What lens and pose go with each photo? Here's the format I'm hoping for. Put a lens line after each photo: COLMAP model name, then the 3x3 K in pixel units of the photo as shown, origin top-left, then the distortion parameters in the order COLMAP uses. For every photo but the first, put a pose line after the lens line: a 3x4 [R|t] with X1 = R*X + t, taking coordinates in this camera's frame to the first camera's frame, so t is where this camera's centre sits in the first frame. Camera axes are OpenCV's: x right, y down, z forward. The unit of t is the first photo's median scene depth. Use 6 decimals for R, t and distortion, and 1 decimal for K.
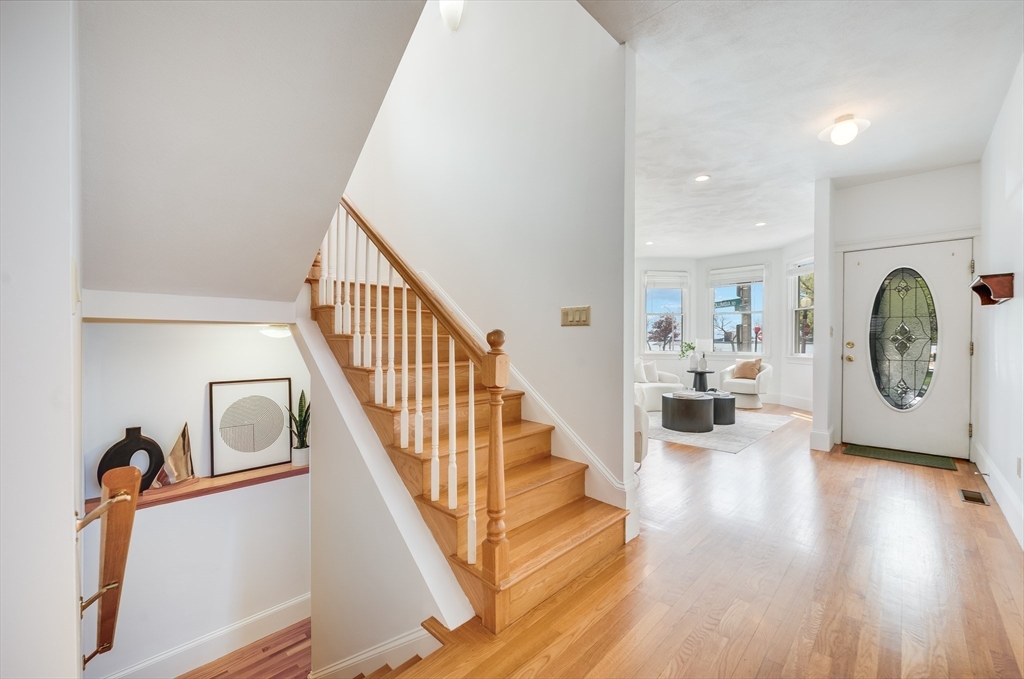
lens RADIAL K [[412.1, 0, 509.1], [0, 412.1, 343.9], [0, 0, 1]] dist [-0.002541, 0.000235]
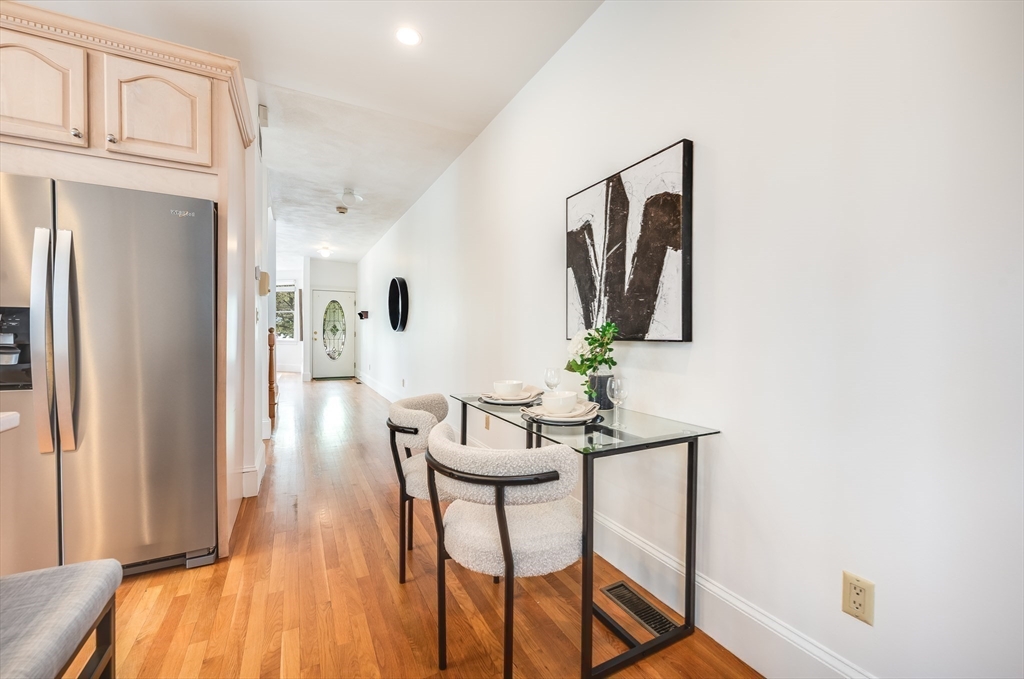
lens RADIAL K [[417.3, 0, 512.0], [0, 417.3, 339.5], [0, 0, 1]] dist [0.001232, 0.000209]
pose [[0.319016, -0.012494, 0.947667, -0.909567], [-0.000329, 0.999912, 0.013293, 0.007888], [-0.947749, -0.004552, 0.318984, -0.672376]]
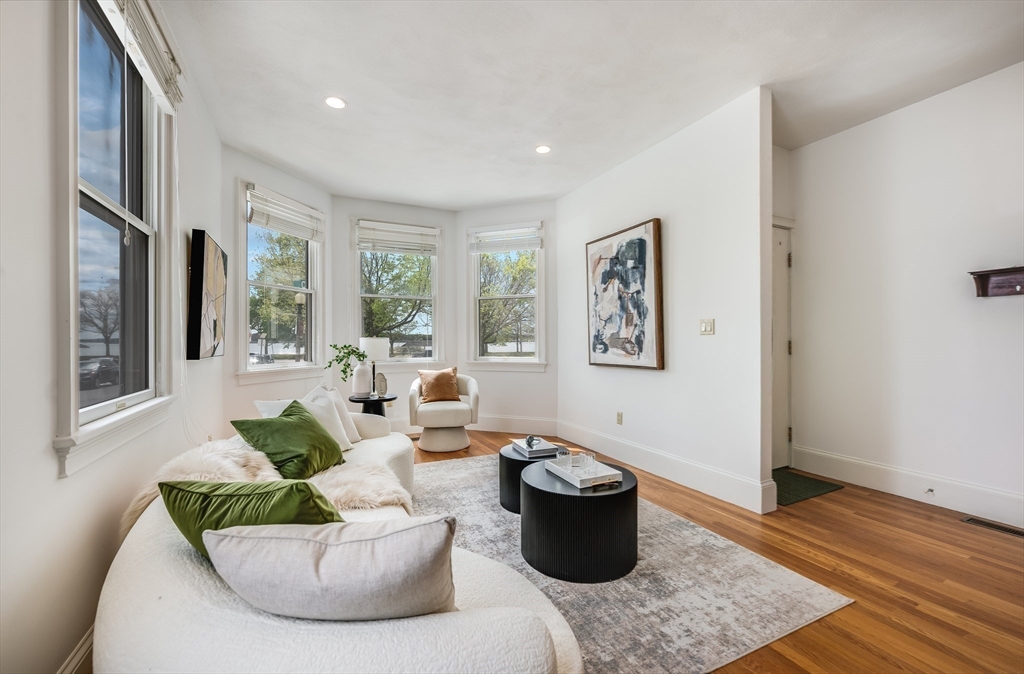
lens RADIAL K [[415.1, 0, 512.0], [0, 415.1, 337.0], [0, 0, 1]] dist [0.000847, 0.000180]
pose [[0.332499, -0.001086, 0.943103, 0.015912], [0.015366, 0.999873, -0.004266, -0.014393], [-0.942979, 0.015910, 0.332473, 1.084889]]
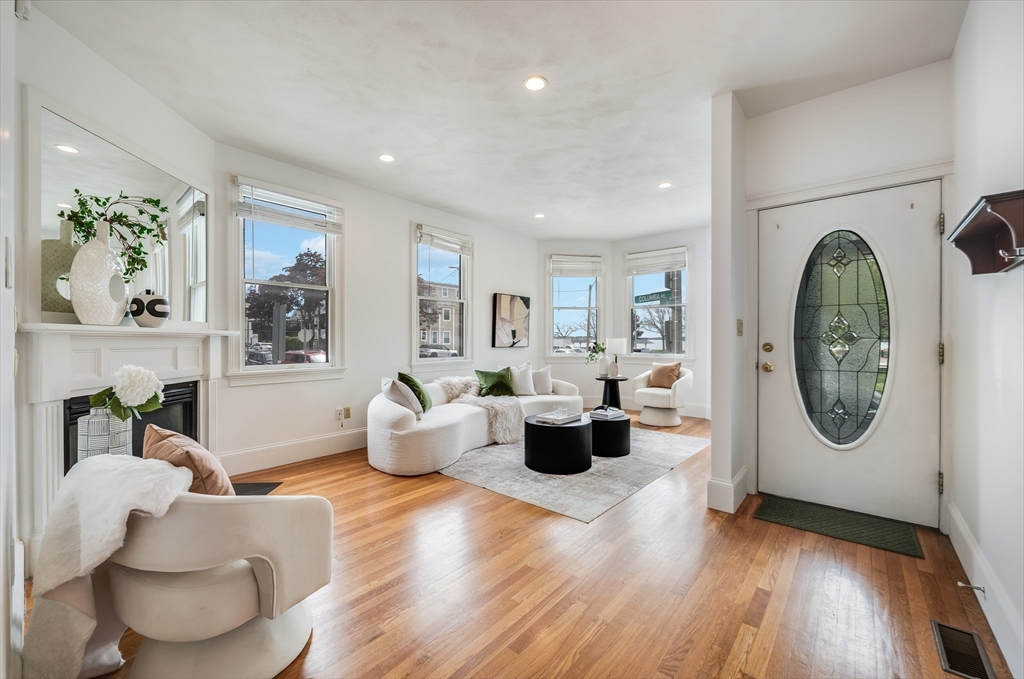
lens RADIAL K [[413.7, 0, 508.8], [0, 413.7, 340.8], [0, 0, 1]] dist [-0.000745, 0.000012]
pose [[0.997757, -0.004485, 0.066793, 0.354855], [0.004786, 0.999979, -0.004346, -0.007433], [-0.066772, 0.004656, 0.997757, 0.346521]]
